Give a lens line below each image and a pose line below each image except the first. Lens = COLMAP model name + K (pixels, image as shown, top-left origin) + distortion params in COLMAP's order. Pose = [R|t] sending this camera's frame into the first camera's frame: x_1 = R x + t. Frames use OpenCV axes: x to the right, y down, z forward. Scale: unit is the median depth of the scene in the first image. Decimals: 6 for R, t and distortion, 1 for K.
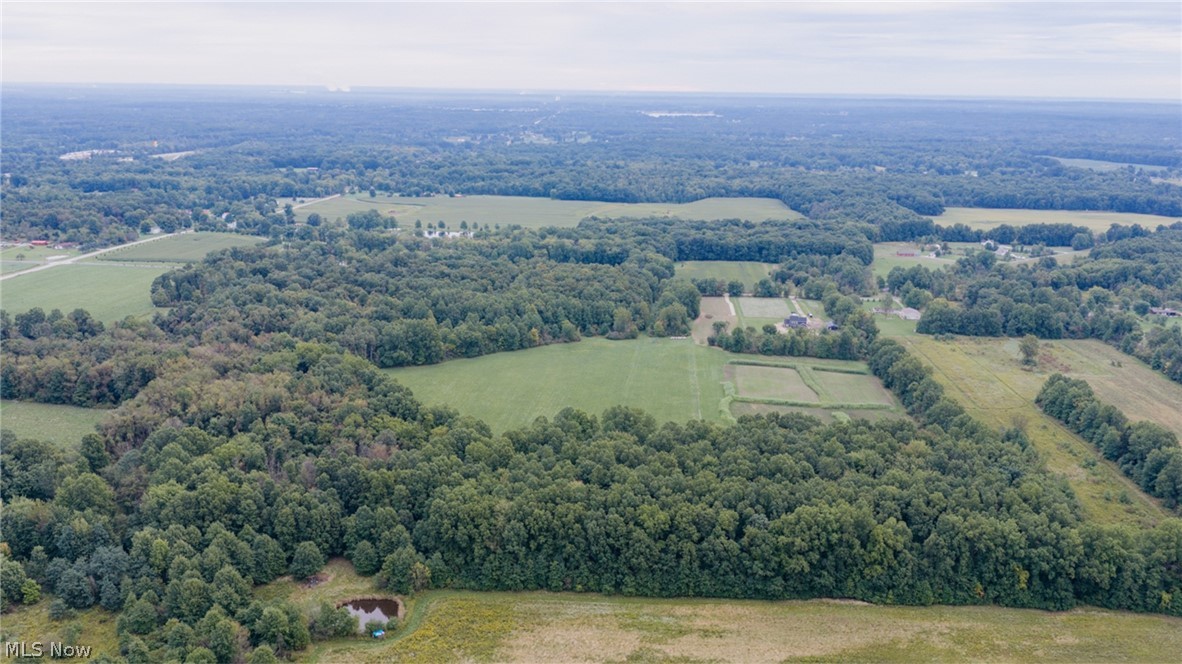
lens RADIAL K [[982.5, 0, 584.8], [0, 982.5, 332.7], [0, 0, 1]] dist [0.030060, -0.066145]
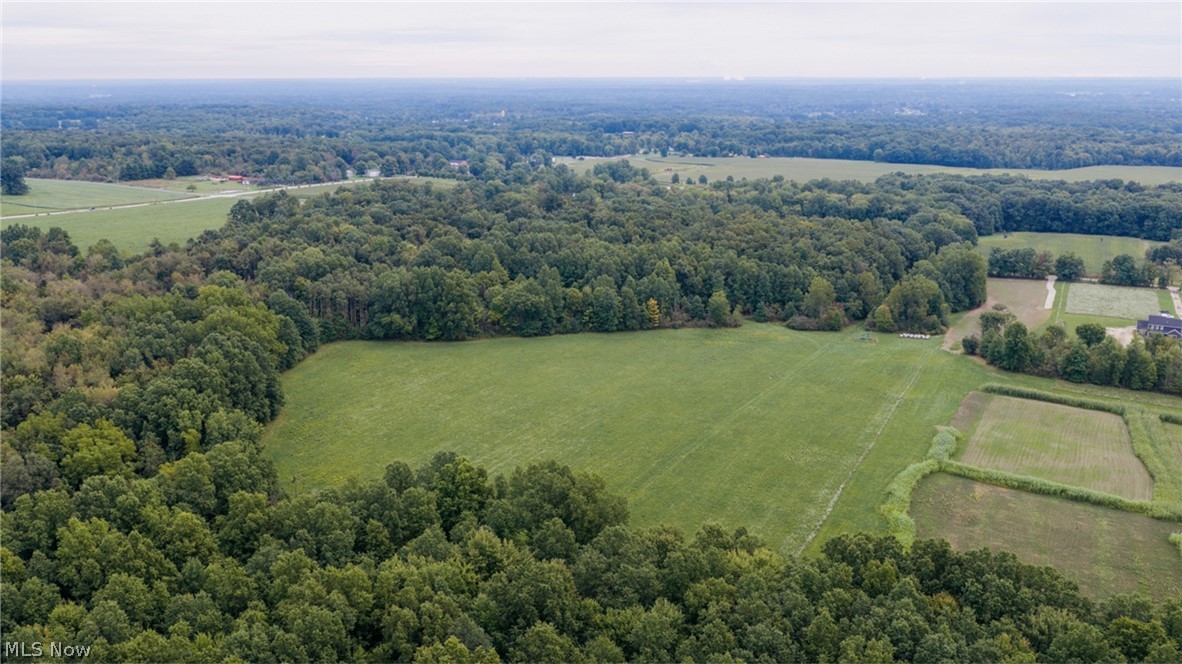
lens RADIAL K [[982.5, 0, 588.8], [0, 982.5, 334.5], [0, 0, 1]] dist [0.030060, -0.066145]
pose [[0.926578, 0.082860, -0.366861, 0.127565], [-0.079255, 0.996543, 0.024908, 0.005118], [0.367657, 0.005997, 0.929942, 0.395428]]
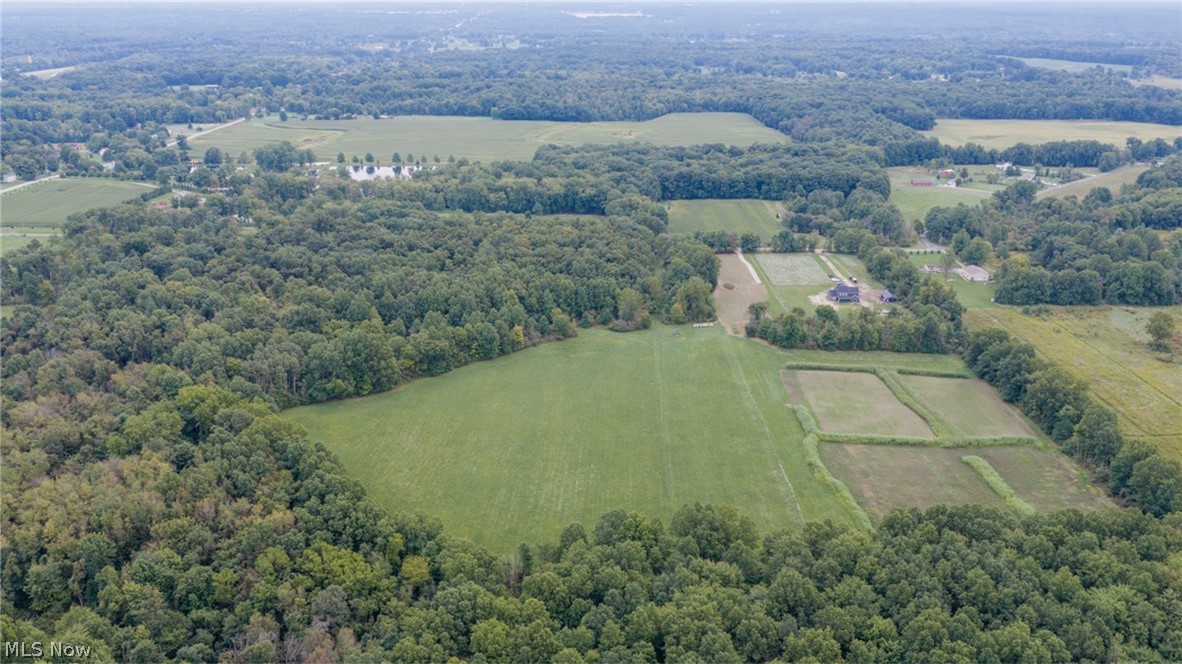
lens RADIAL K [[982.5, 0, 591.2], [0, 982.5, 333.0], [0, 0, 1]] dist [0.030060, -0.066145]
pose [[0.996225, -0.038867, 0.077619, -0.050395], [0.031369, 0.994927, 0.095585, -0.063373], [-0.080940, -0.092789, 0.992390, 0.246219]]
